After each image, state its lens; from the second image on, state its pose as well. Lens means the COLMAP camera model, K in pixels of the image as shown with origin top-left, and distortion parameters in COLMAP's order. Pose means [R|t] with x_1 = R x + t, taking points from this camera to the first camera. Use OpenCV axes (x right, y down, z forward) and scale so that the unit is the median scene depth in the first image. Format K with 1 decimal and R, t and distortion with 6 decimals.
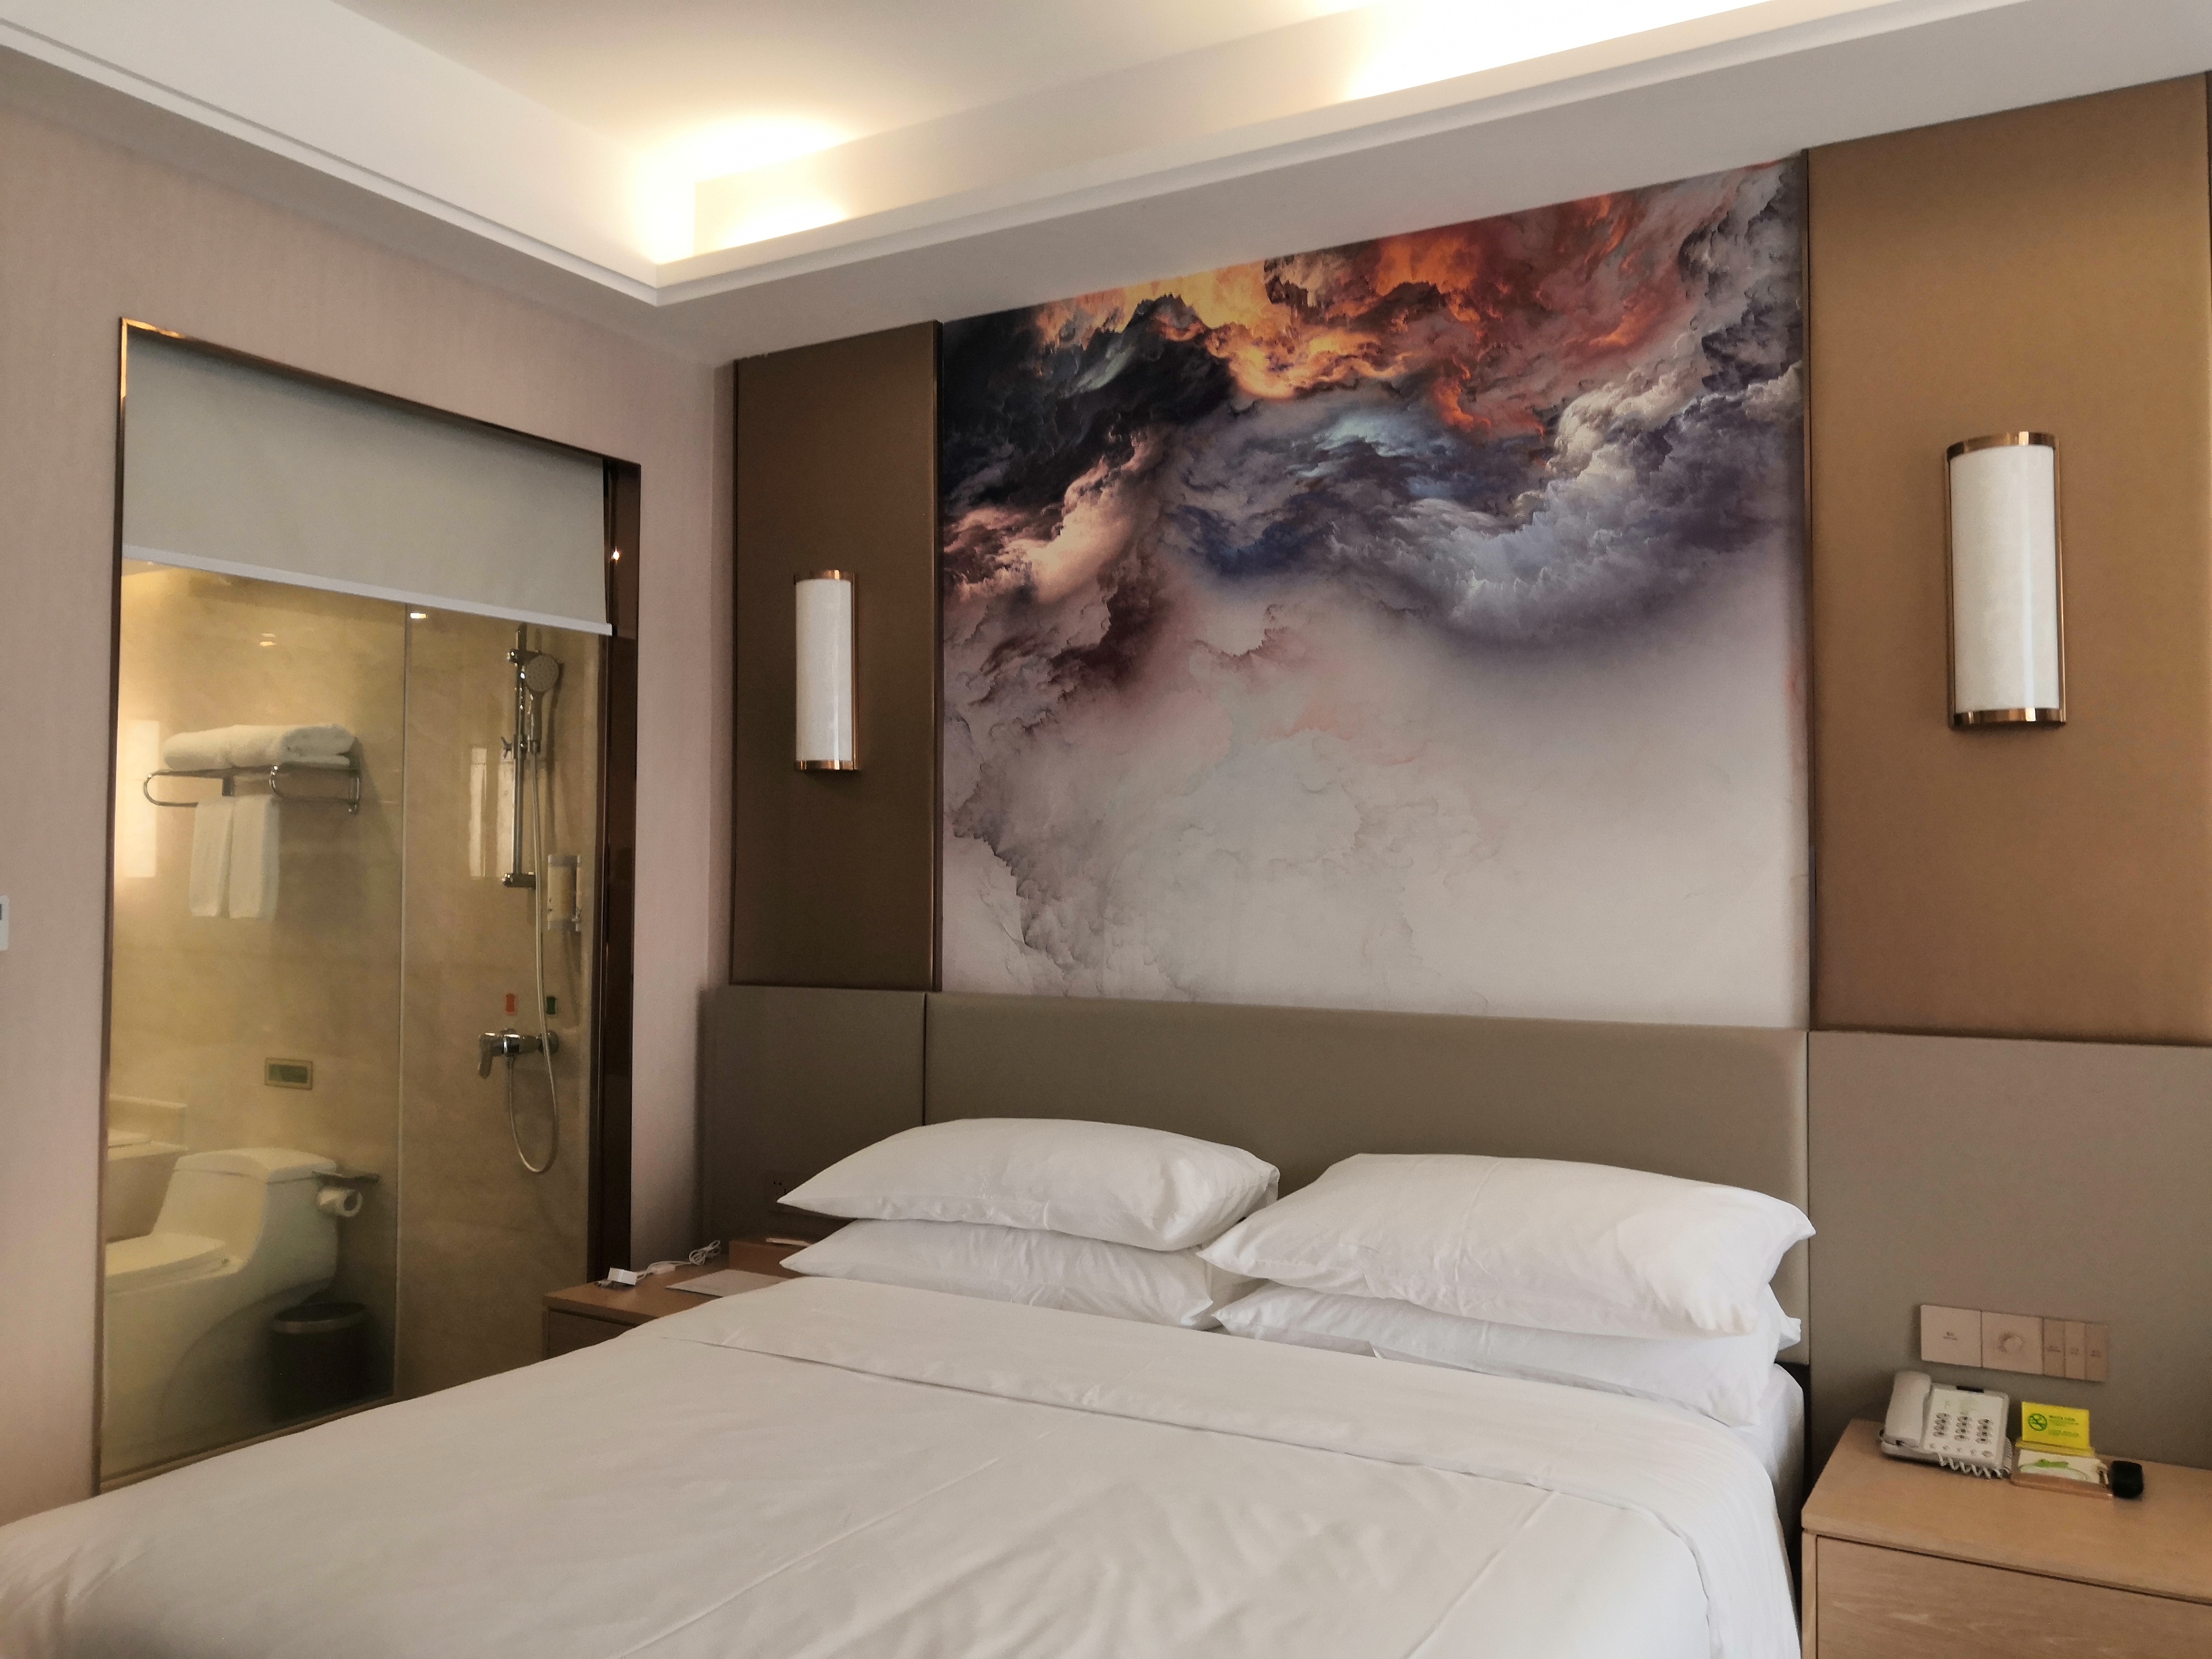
lens RADIAL K [[1696.8, 0, 1101.6], [0, 1696.8, 845.3], [0, 0, 1]] dist [-0.011237, -0.003470]
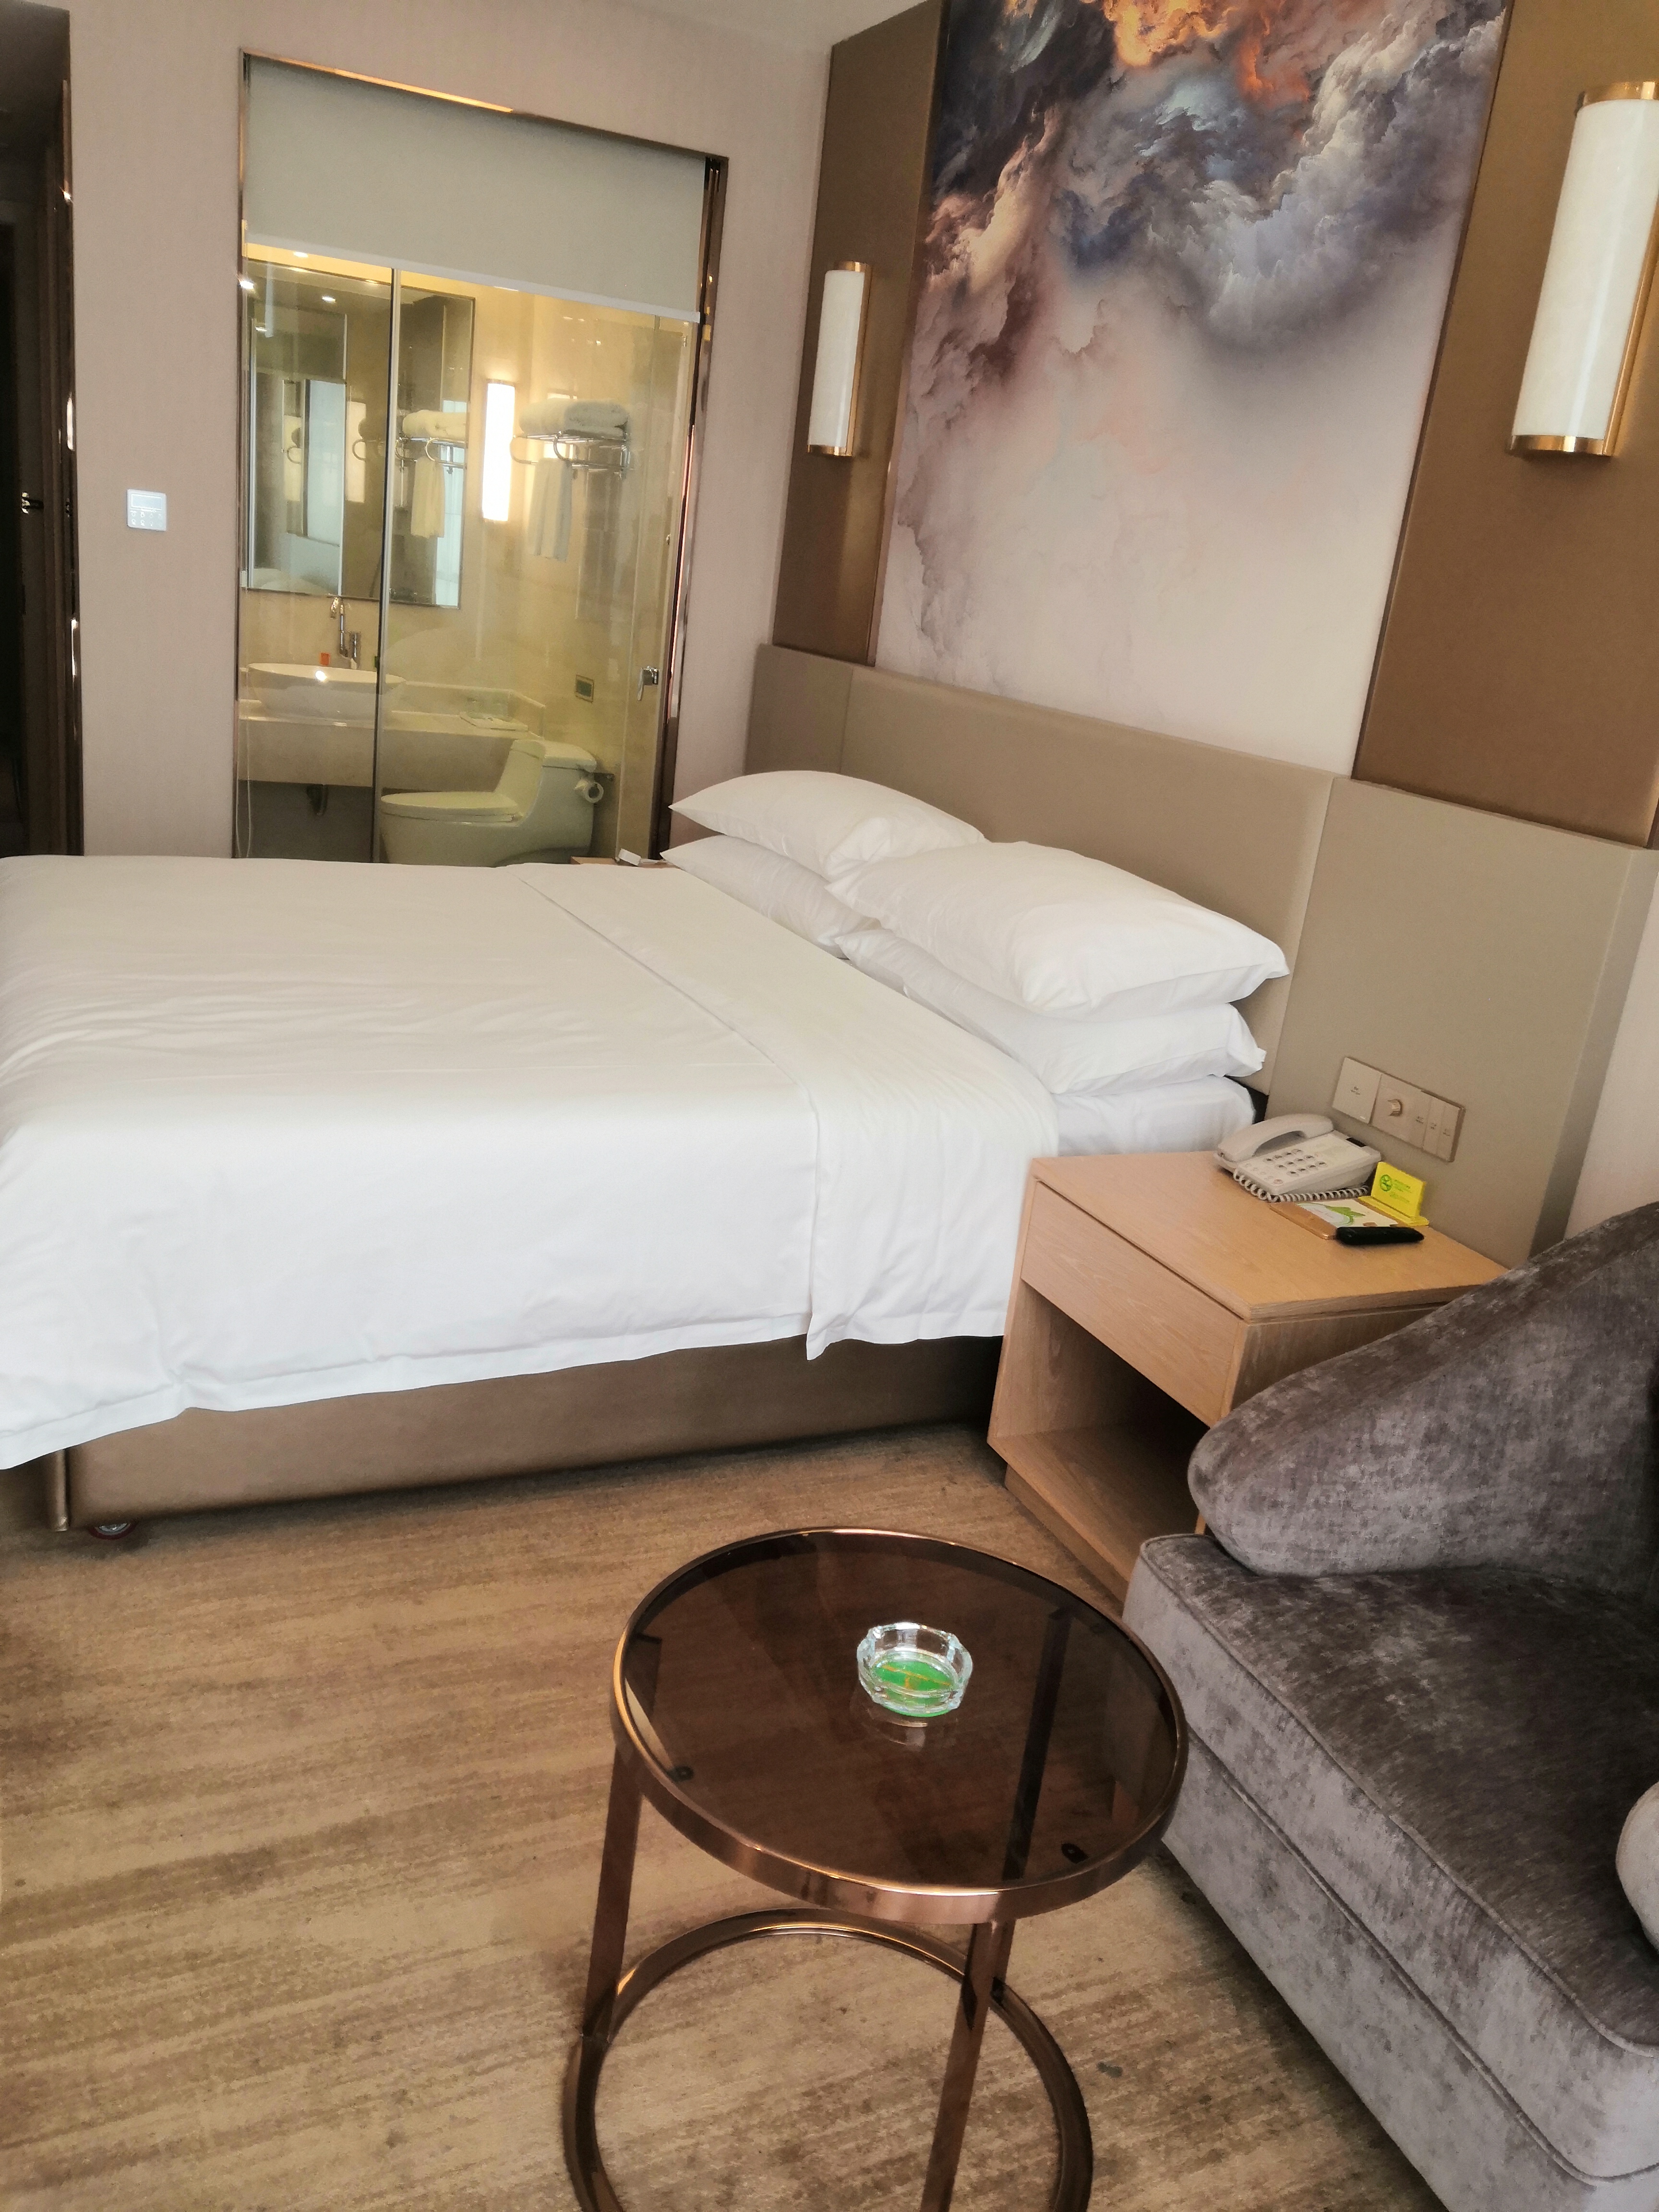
lens RADIAL K [[1696.8, 0, 822.3], [0, 1696.8, 1112.7], [0, 0, 1]] dist [-0.011237, -0.003470]
pose [[0.823017, 0.258323, -0.505877, 0.593061], [-0.094881, 0.940612, 0.325955, 0.000359], [0.560036, -0.220269, 0.798650, 0.000856]]
